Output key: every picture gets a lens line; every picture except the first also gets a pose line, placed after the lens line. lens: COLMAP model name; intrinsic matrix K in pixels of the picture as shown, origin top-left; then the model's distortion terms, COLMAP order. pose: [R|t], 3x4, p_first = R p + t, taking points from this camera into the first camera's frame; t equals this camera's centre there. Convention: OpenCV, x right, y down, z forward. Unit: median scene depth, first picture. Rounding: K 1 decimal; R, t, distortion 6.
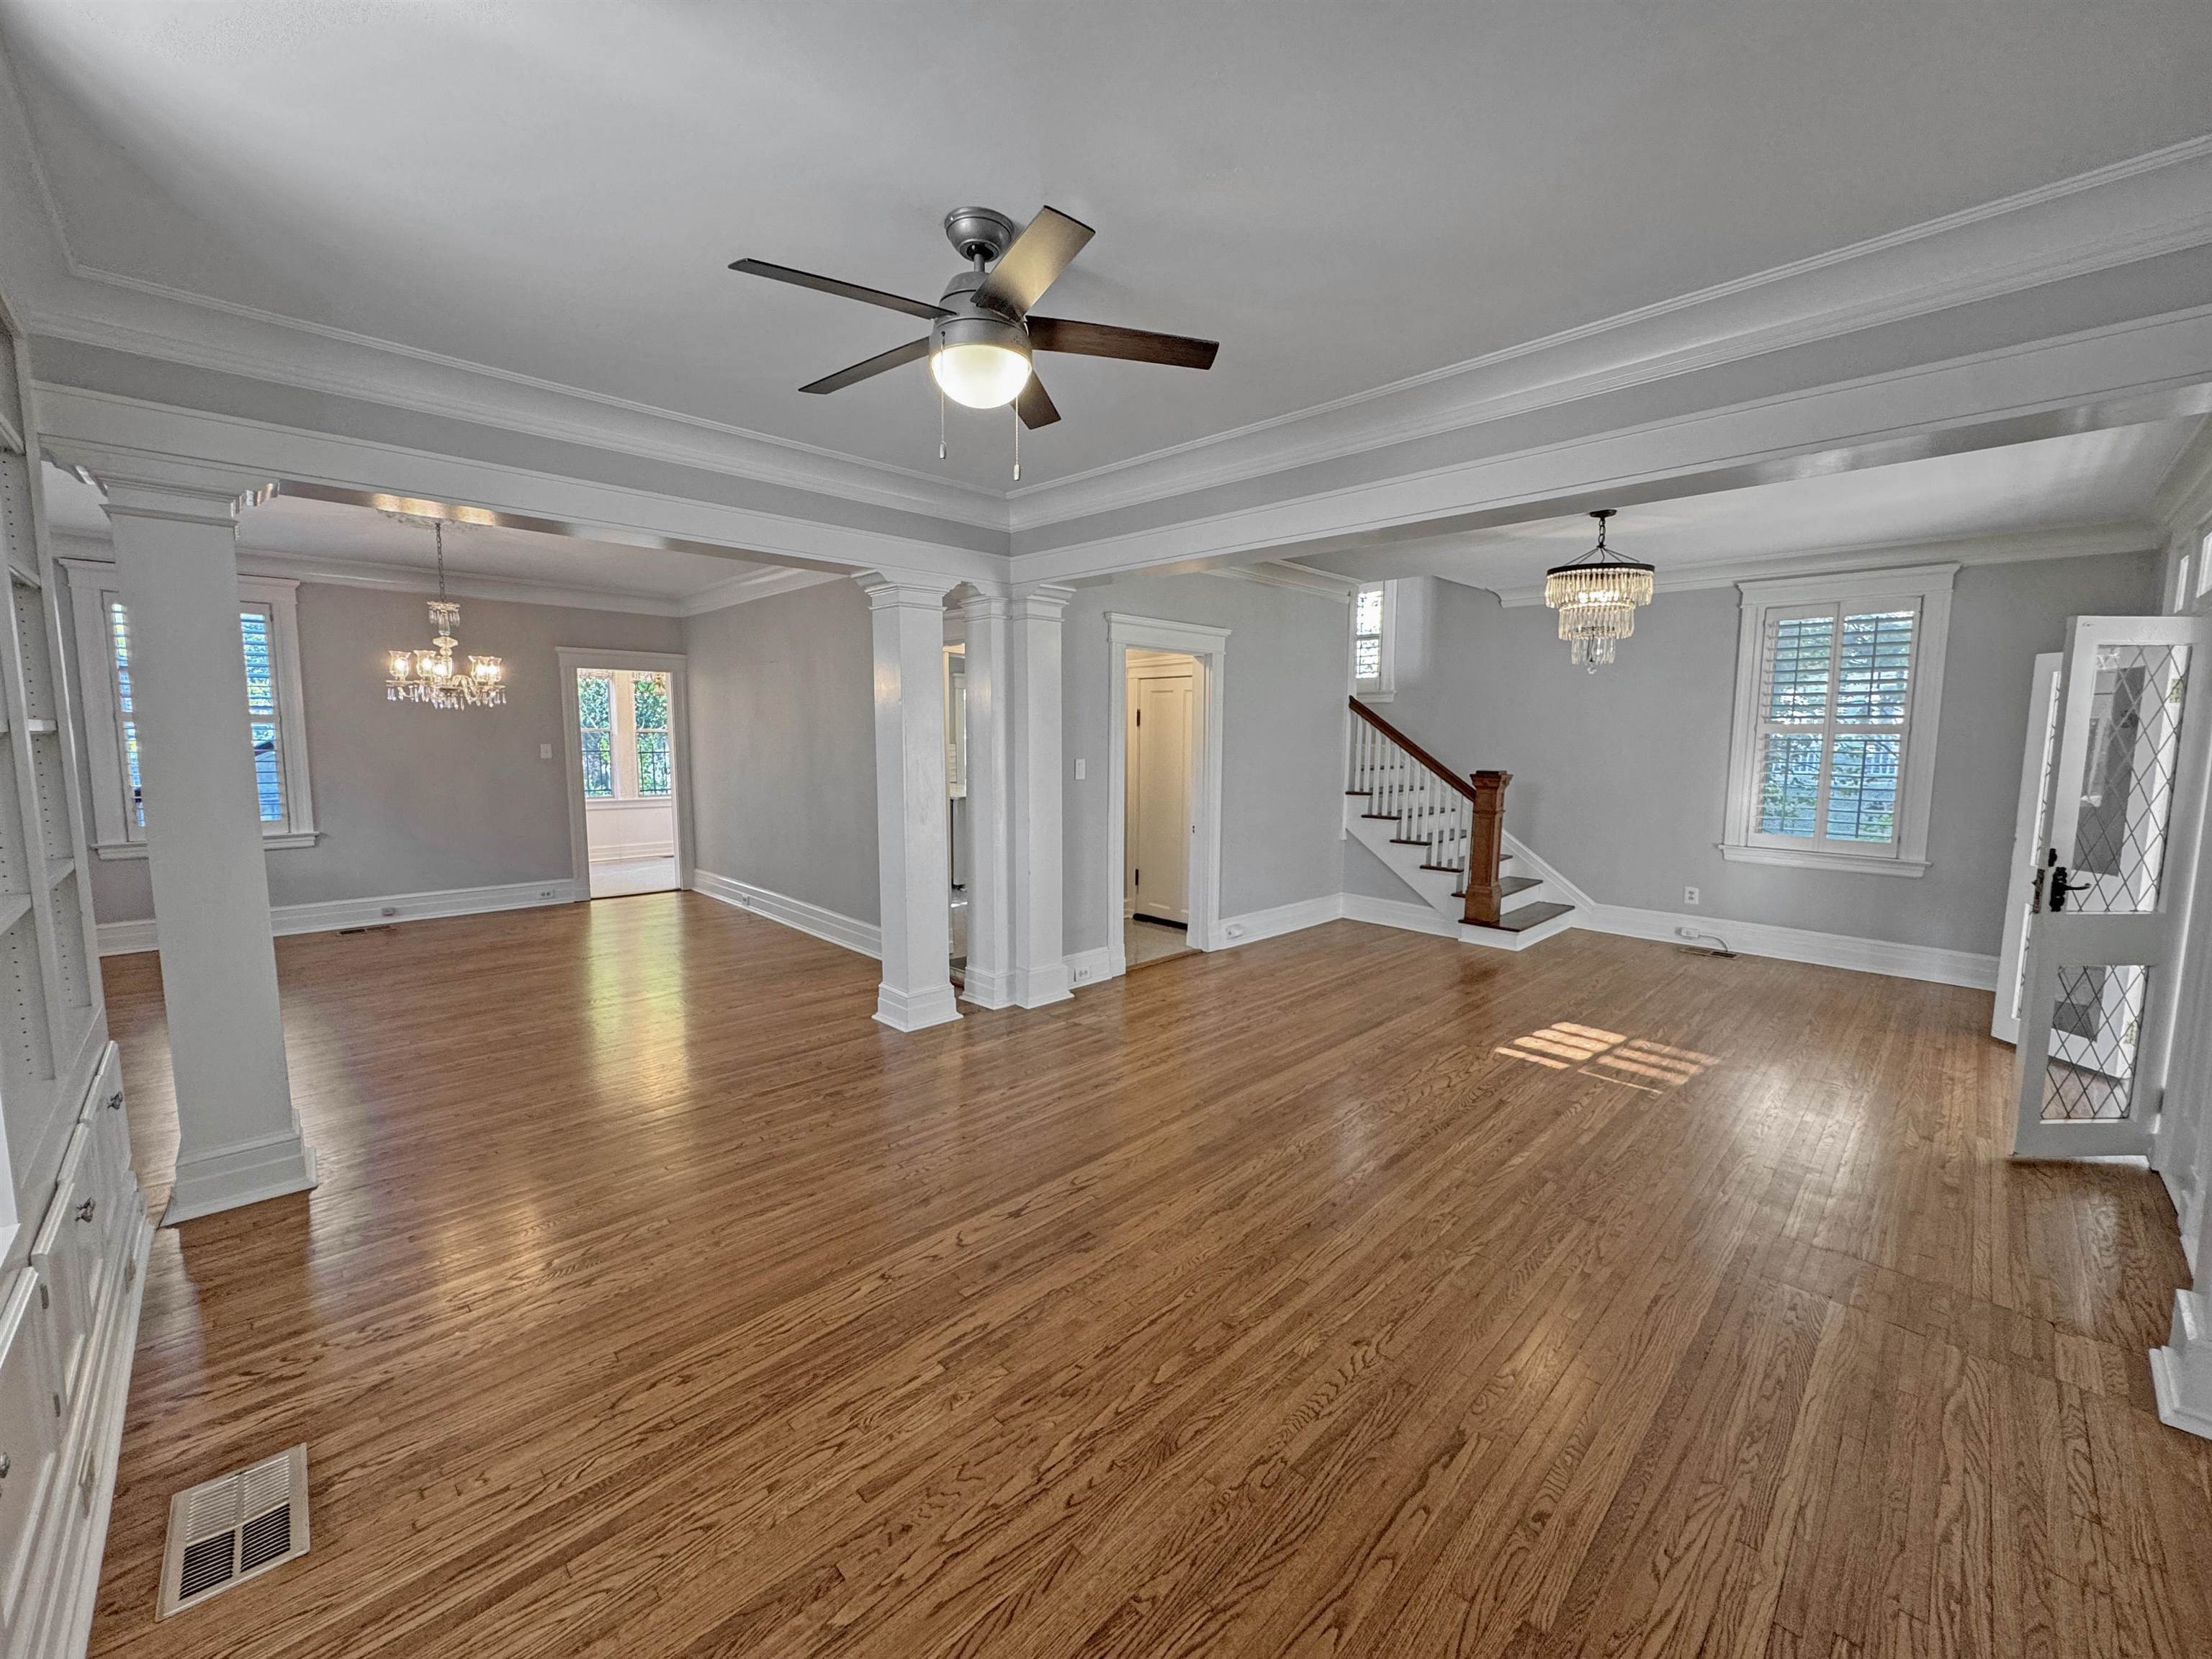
lens RADIAL K [[907.9, 0, 1104.0], [0, 907.9, 828.8], [0, 0, 1]] dist [-0.004621, -0.000943]
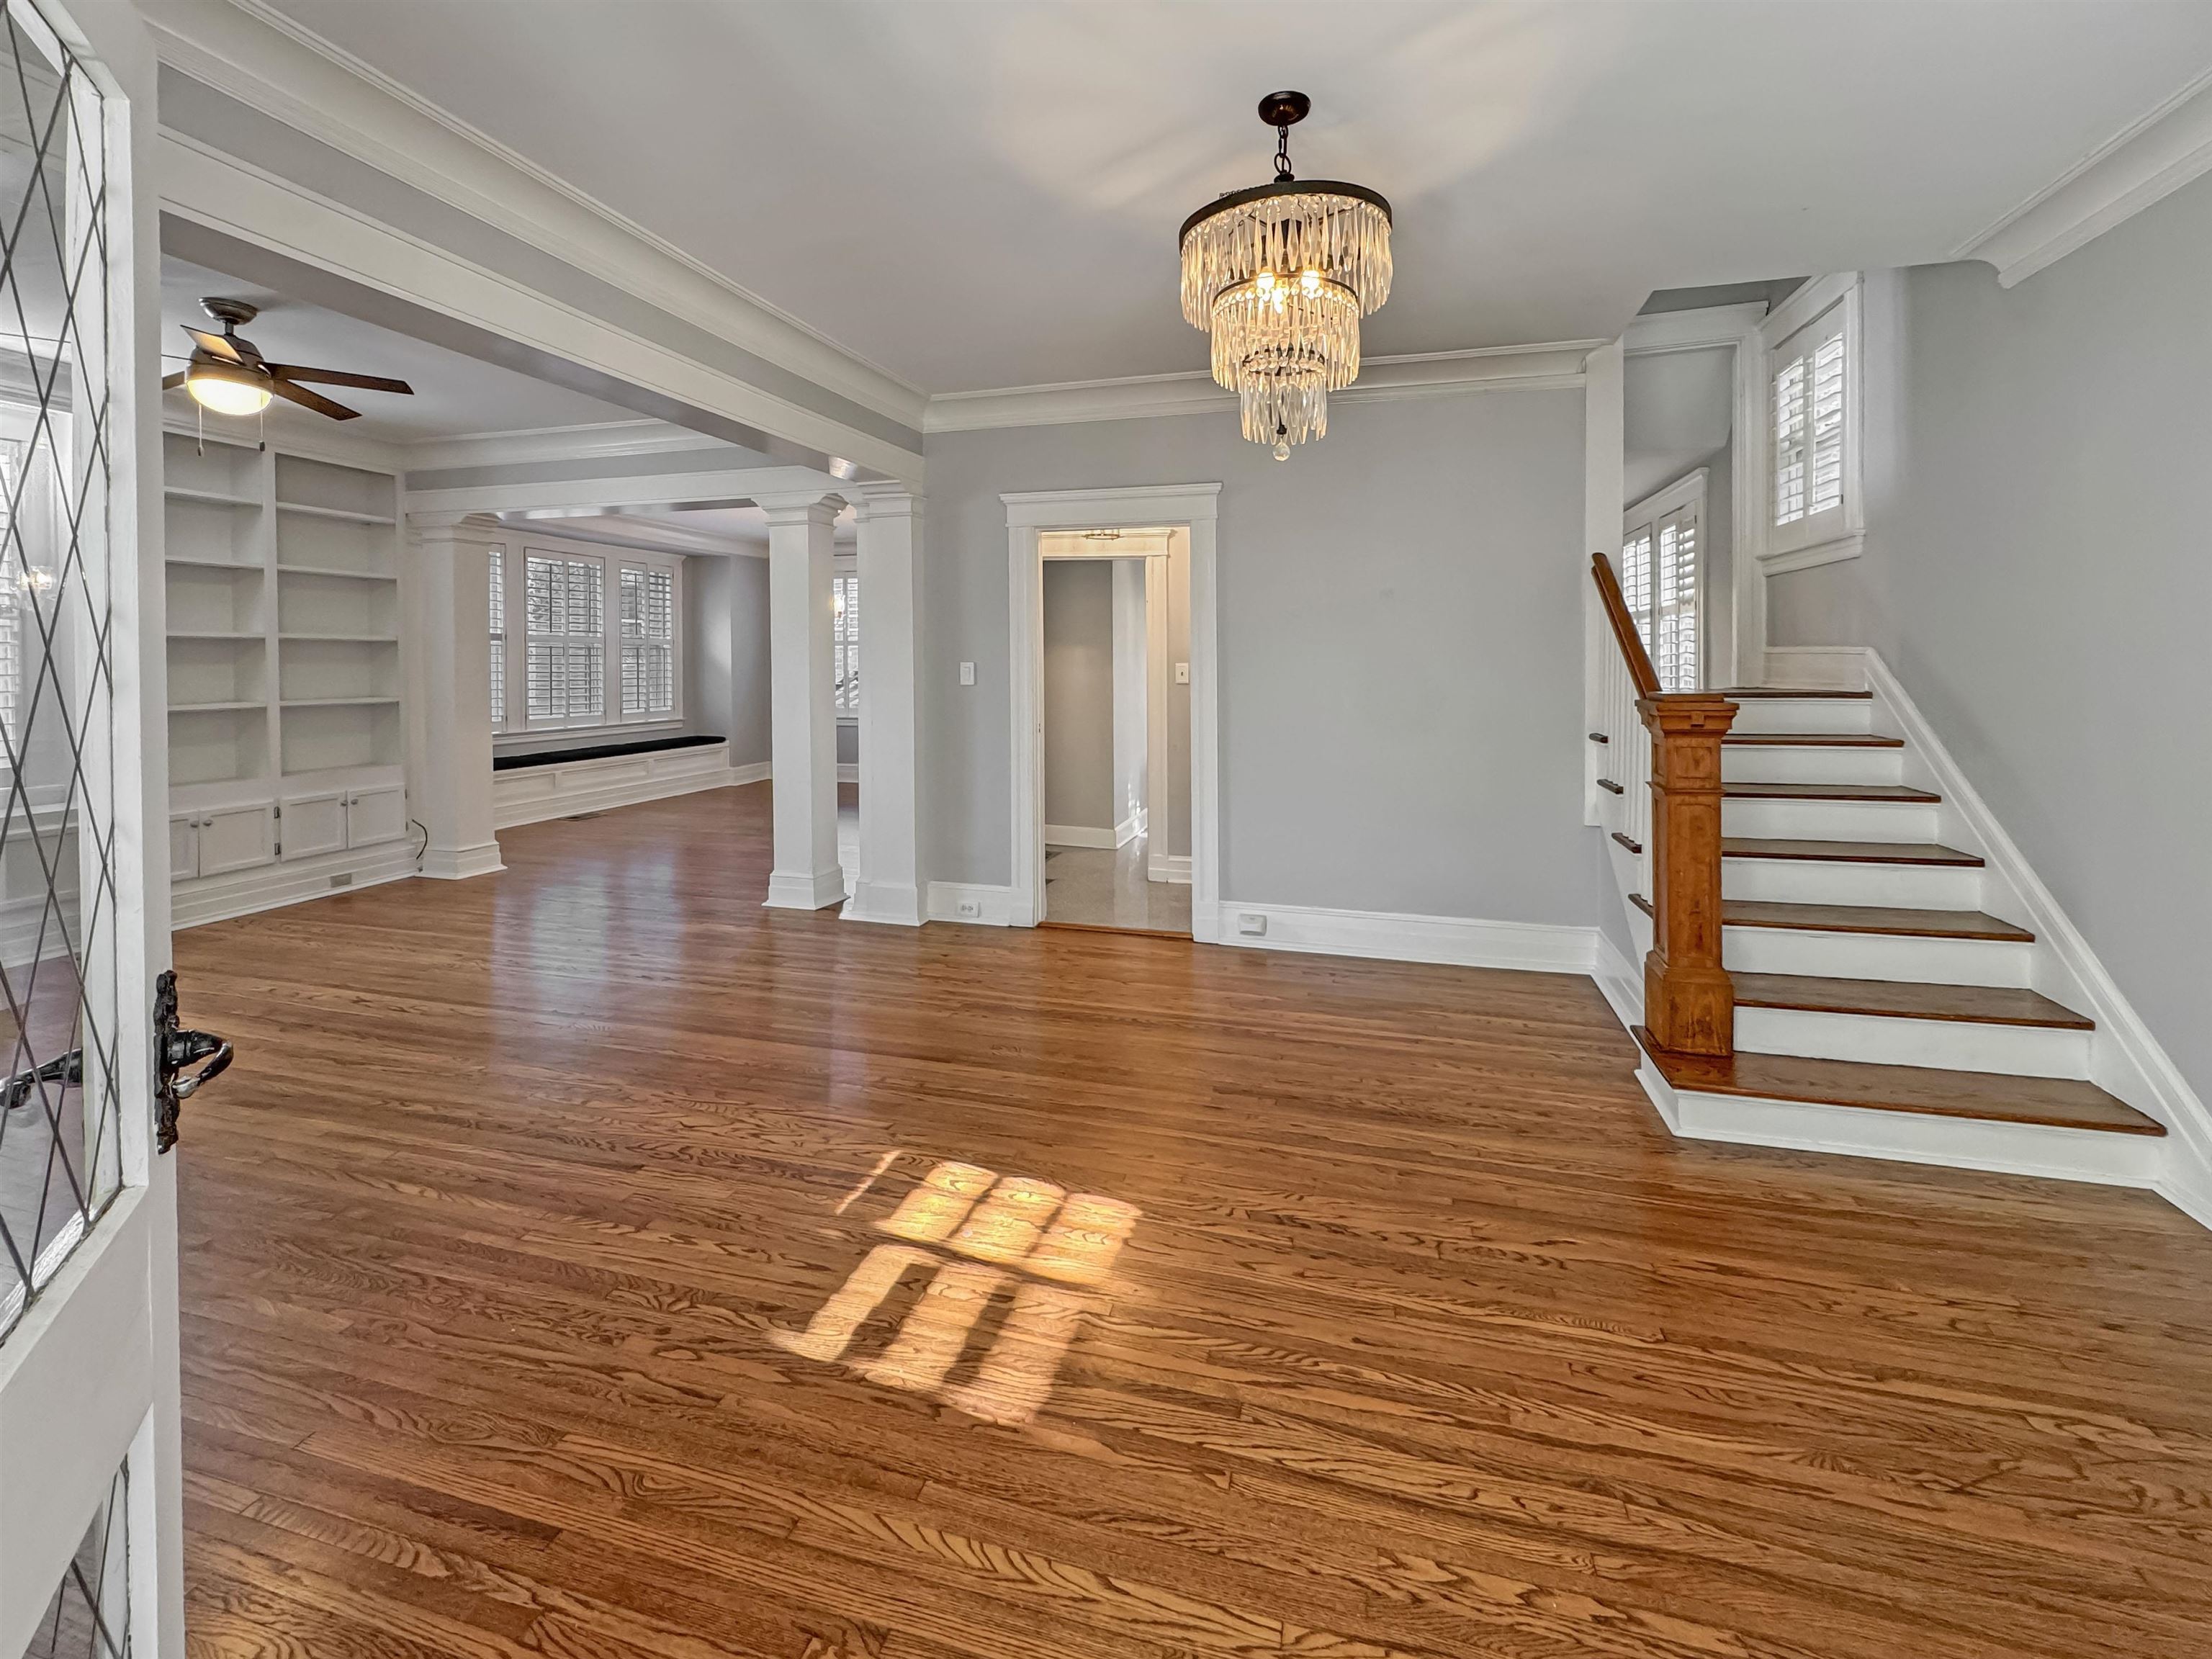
lens RADIAL K [[952.4, 0, 1108.2], [0, 952.4, 672.7], [0, 0, 1]] dist [-0.004672, -0.000413]
pose [[0.486641, -0.000964, -0.873601, 0.946713], [-0.088356, 0.994817, -0.050317, -0.034977], [0.869122, 0.101674, 0.484034, 0.738300]]
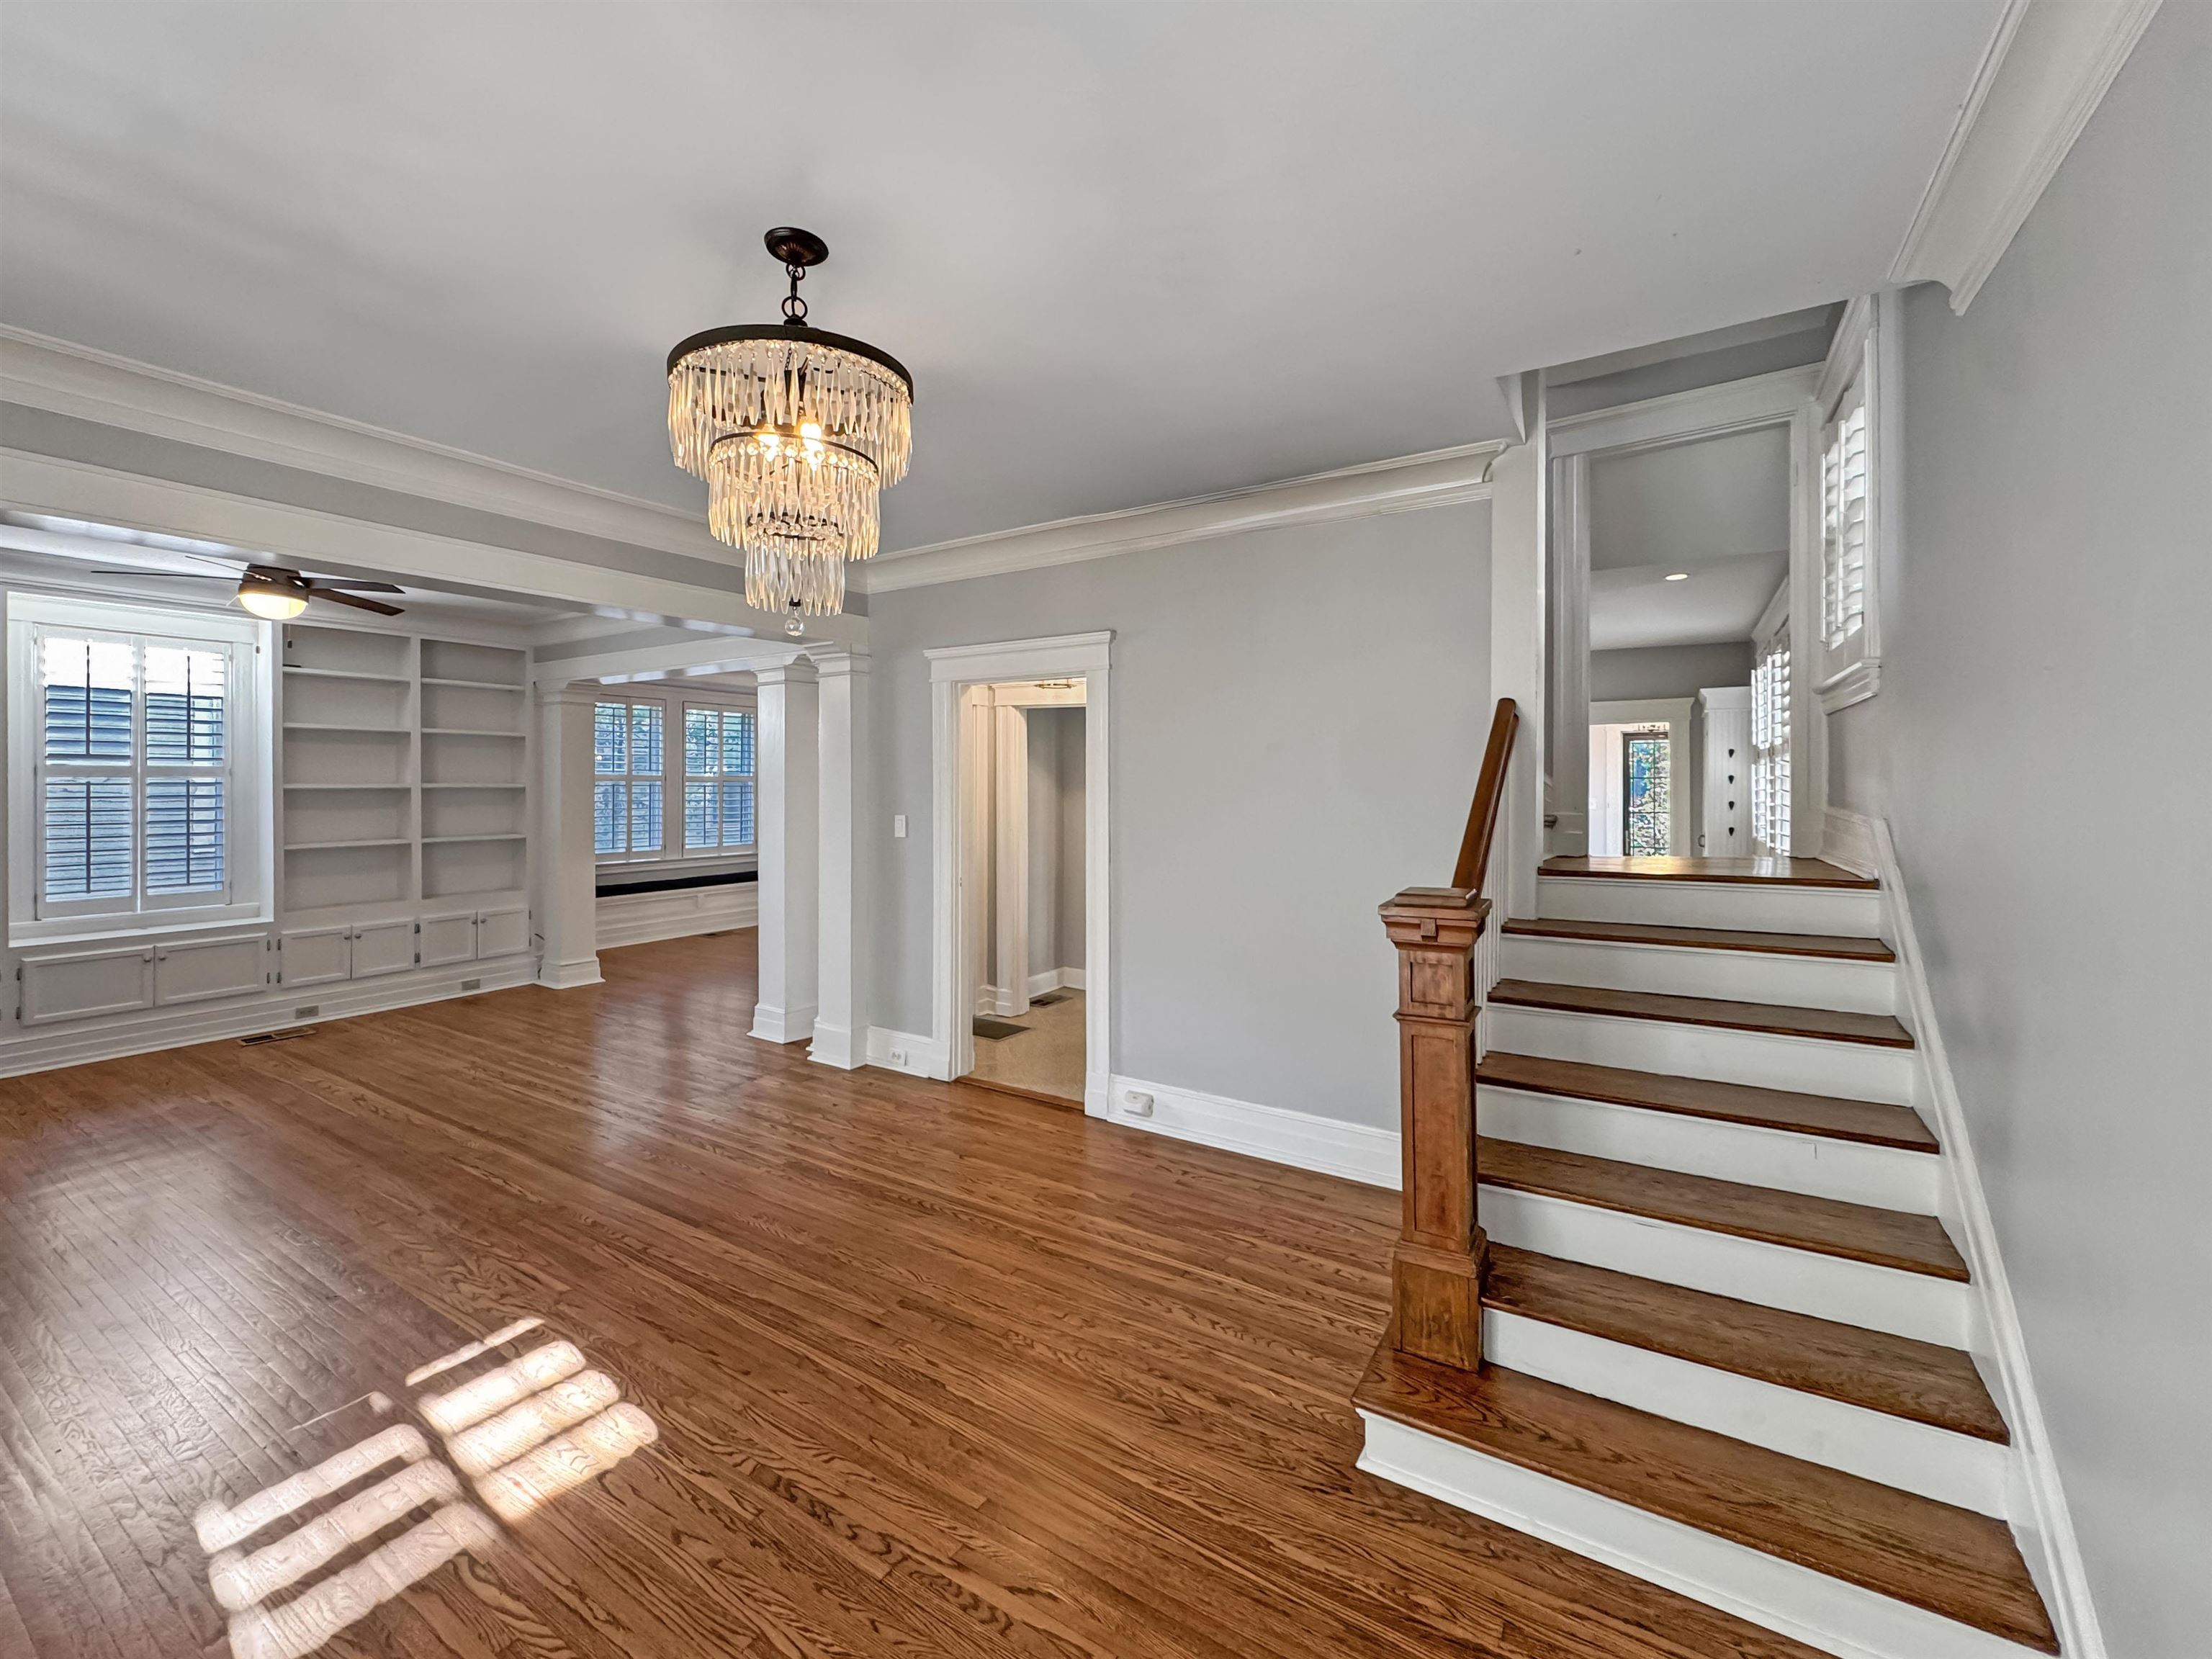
lens RADIAL K [[907.9, 0, 1100.8], [0, 907.9, 785.0], [0, 0, 1]] dist [-0.004621, -0.000943]
pose [[0.217838, -0.008333, -0.975949, 1.003895], [-0.102610, 0.994226, -0.031392, -0.109591], [0.970576, 0.106980, 0.215726, 1.101966]]
